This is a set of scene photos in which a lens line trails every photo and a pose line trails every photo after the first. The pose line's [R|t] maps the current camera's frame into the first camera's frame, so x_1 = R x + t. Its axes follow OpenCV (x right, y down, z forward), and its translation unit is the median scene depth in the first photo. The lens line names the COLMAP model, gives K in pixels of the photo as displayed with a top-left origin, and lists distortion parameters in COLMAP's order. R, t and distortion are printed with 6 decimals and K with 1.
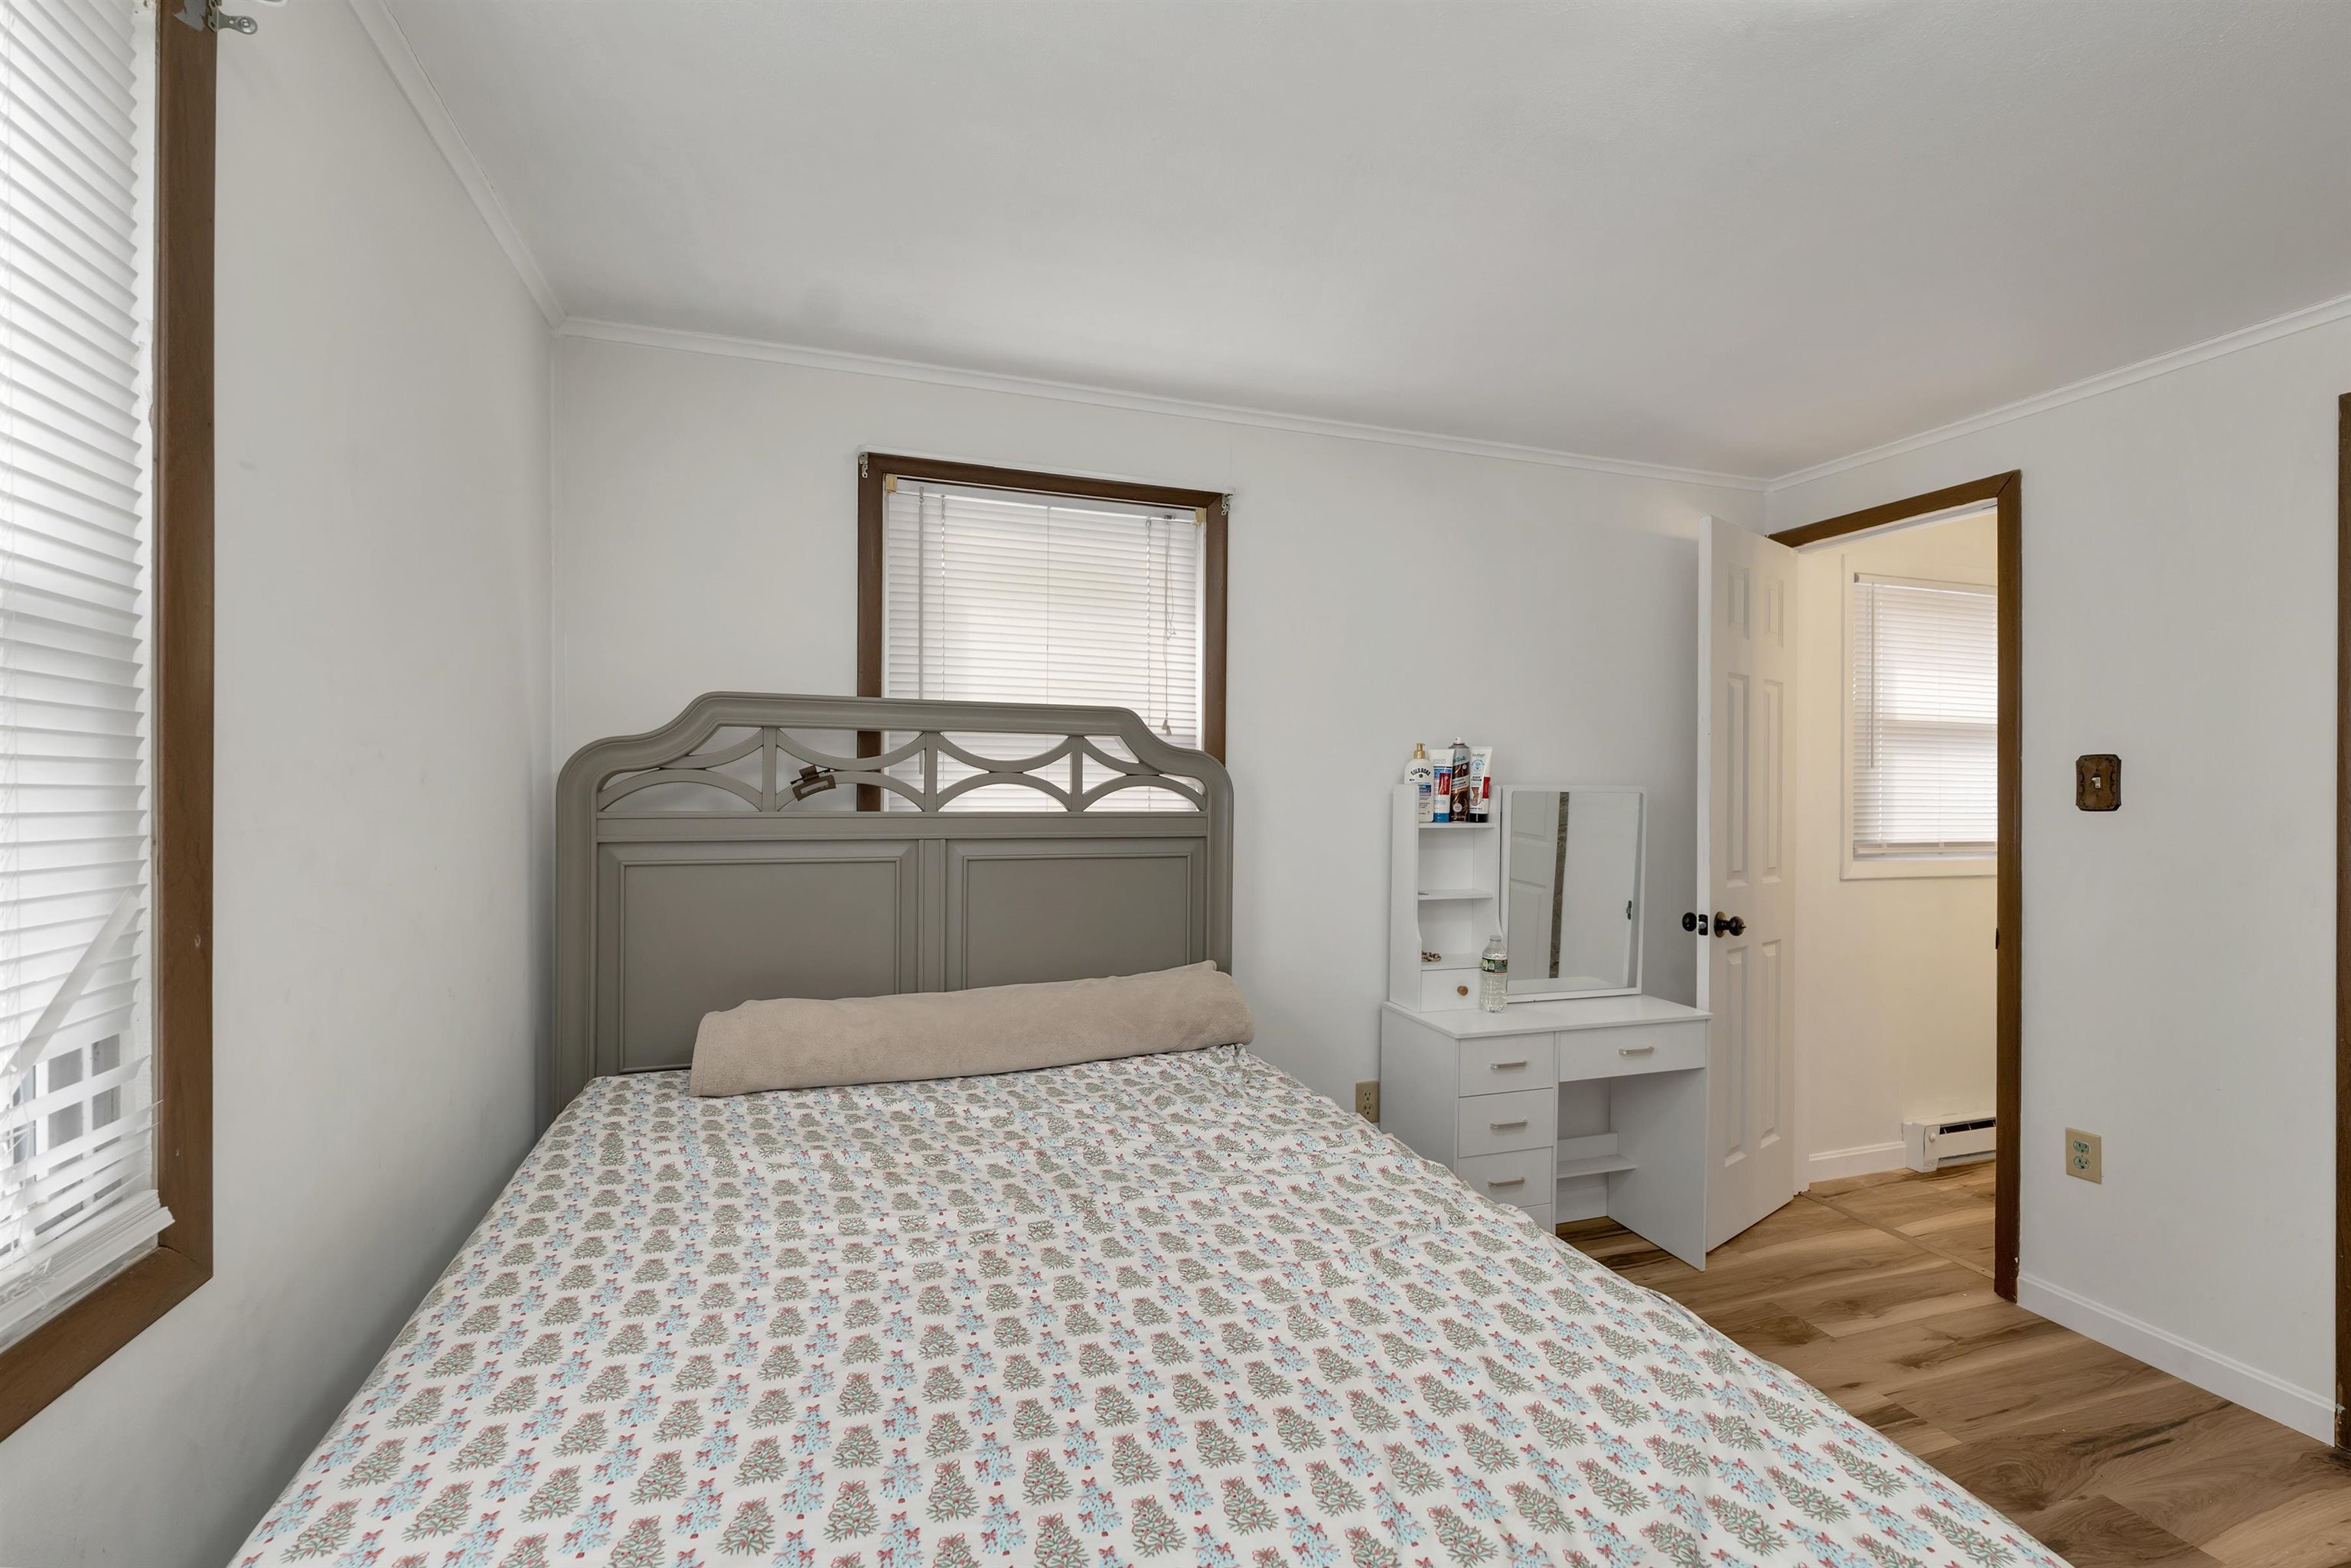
lens RADIAL K [[987.8, 0, 1164.2], [0, 987.8, 788.9], [0, 0, 1]] dist [0.002758, 0.000346]
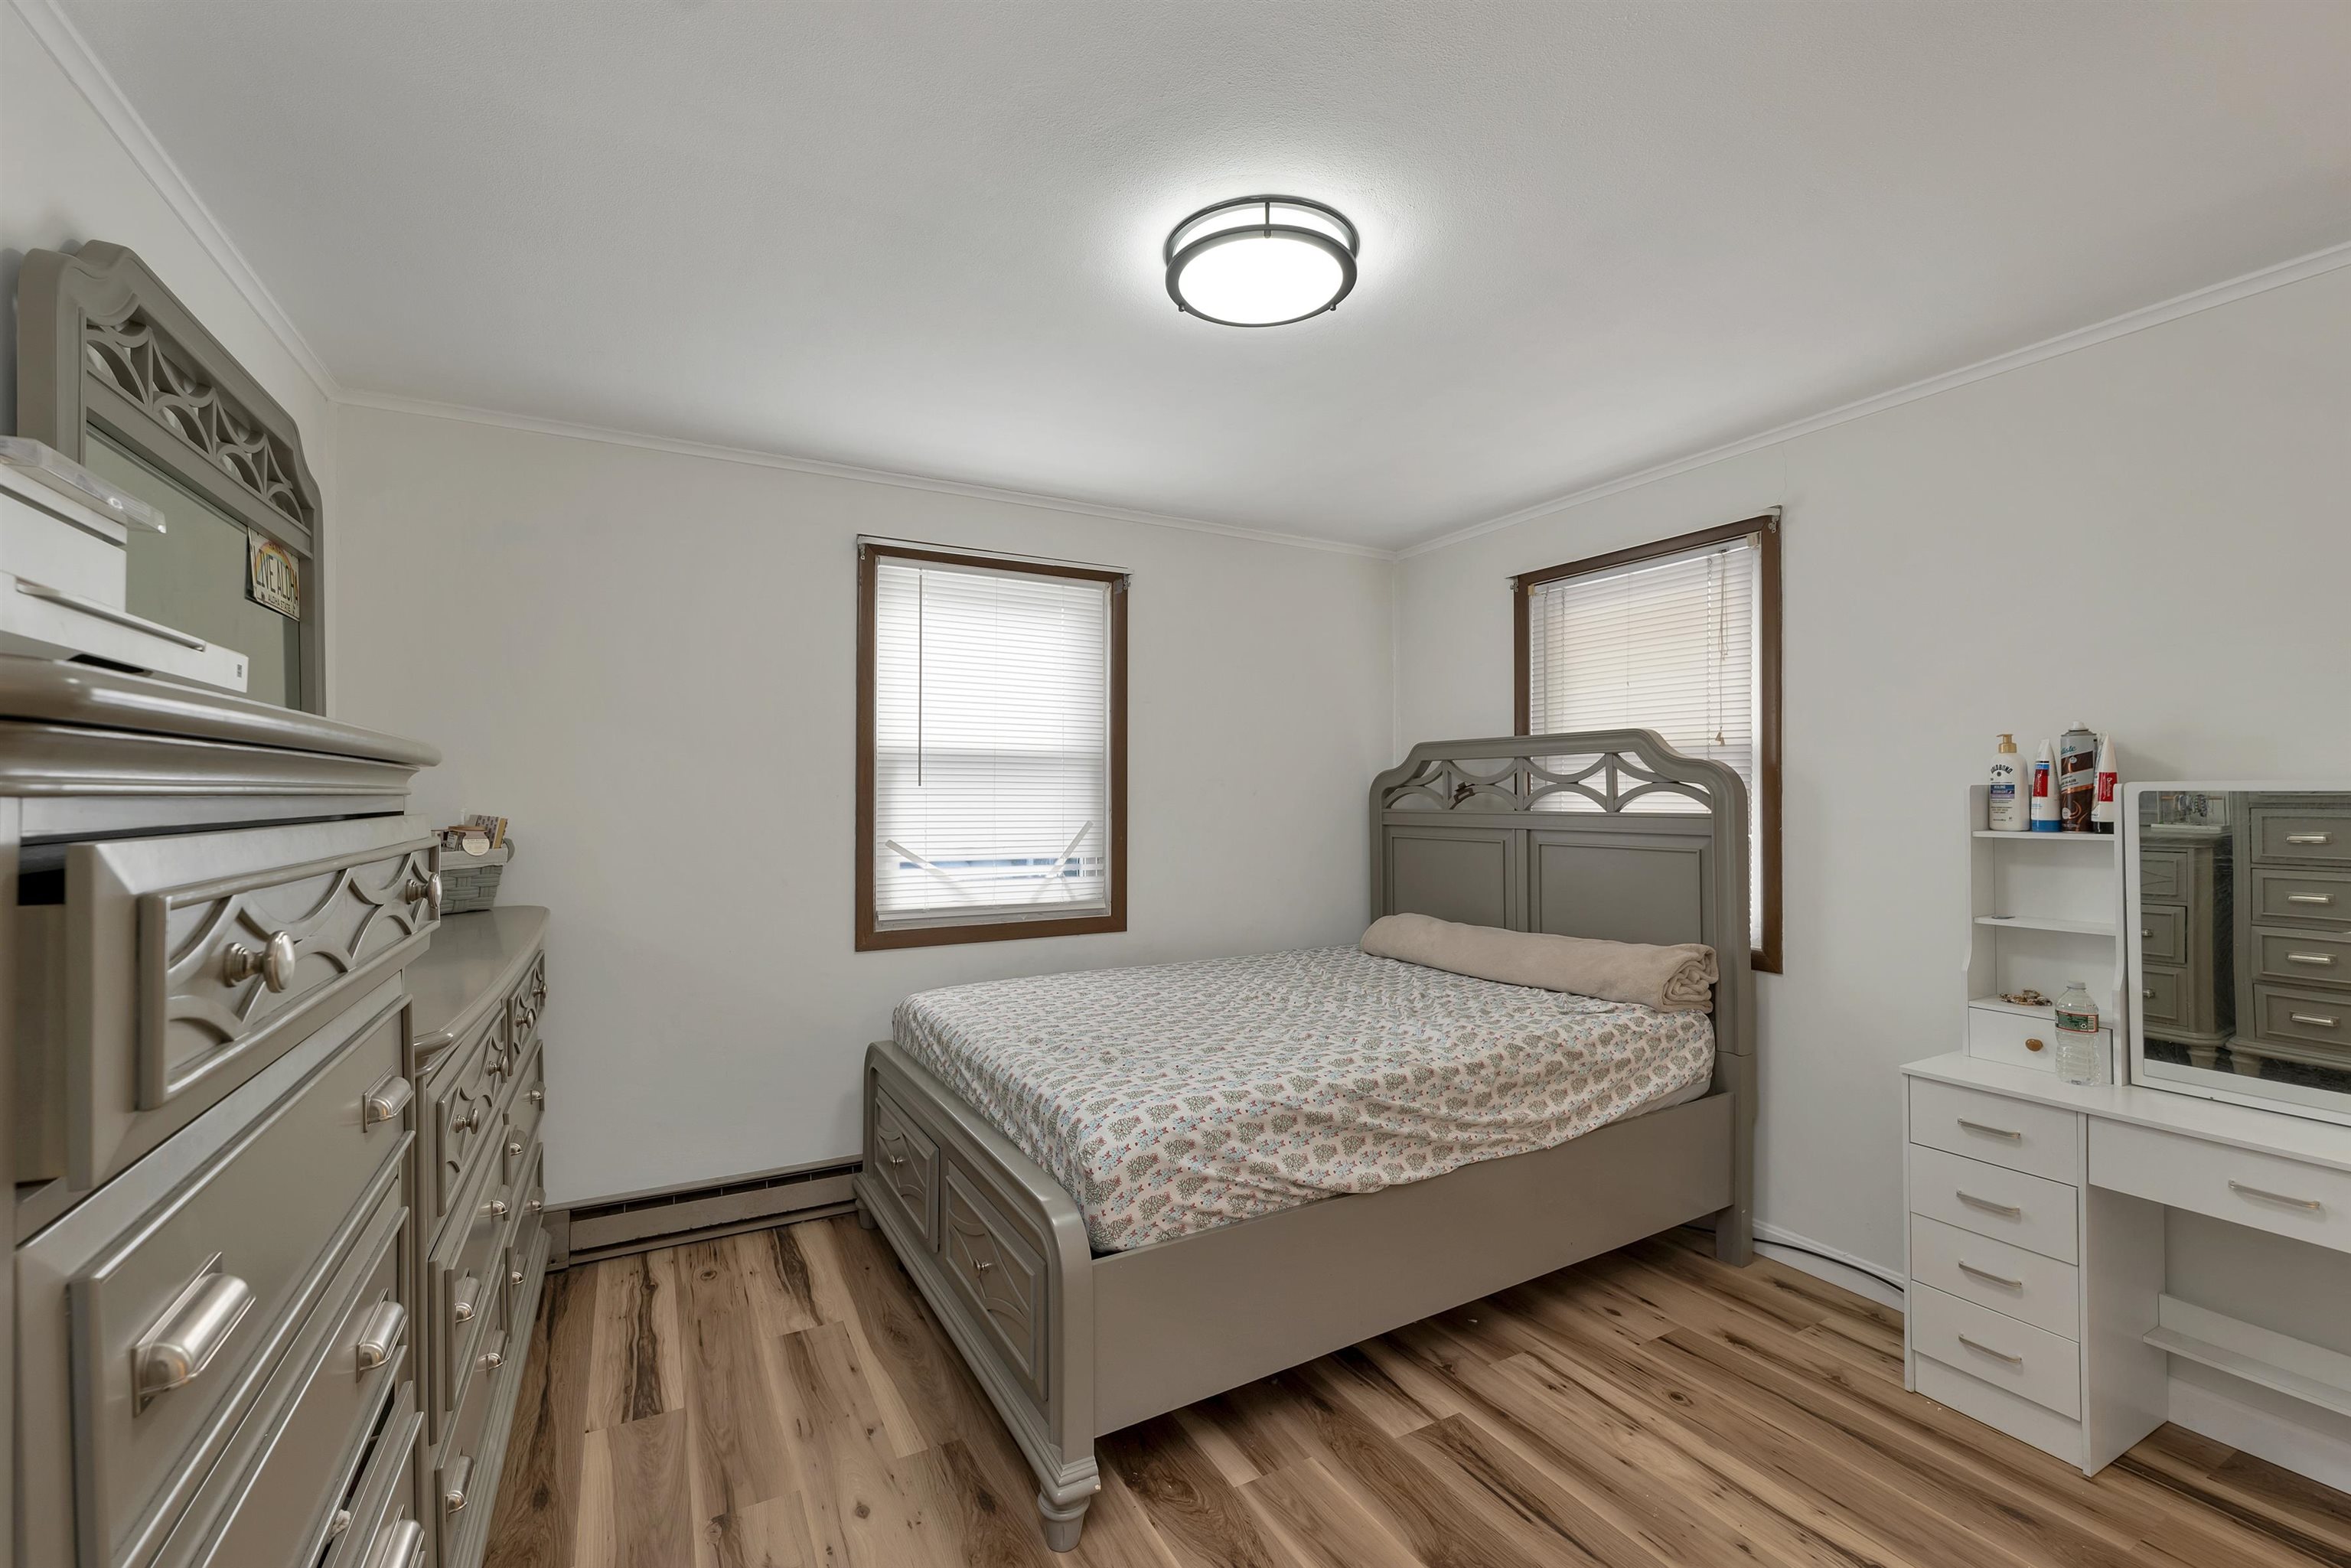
lens RADIAL K [[987.8, 0, 1164.2], [0, 987.8, 788.9], [0, 0, 1]] dist [0.002758, 0.000346]
pose [[0.167252, -0.018500, -0.985741, 1.047030], [-0.000727, 0.999821, -0.018887, 0.016806], [0.985914, 0.003875, 0.167209, 0.198700]]
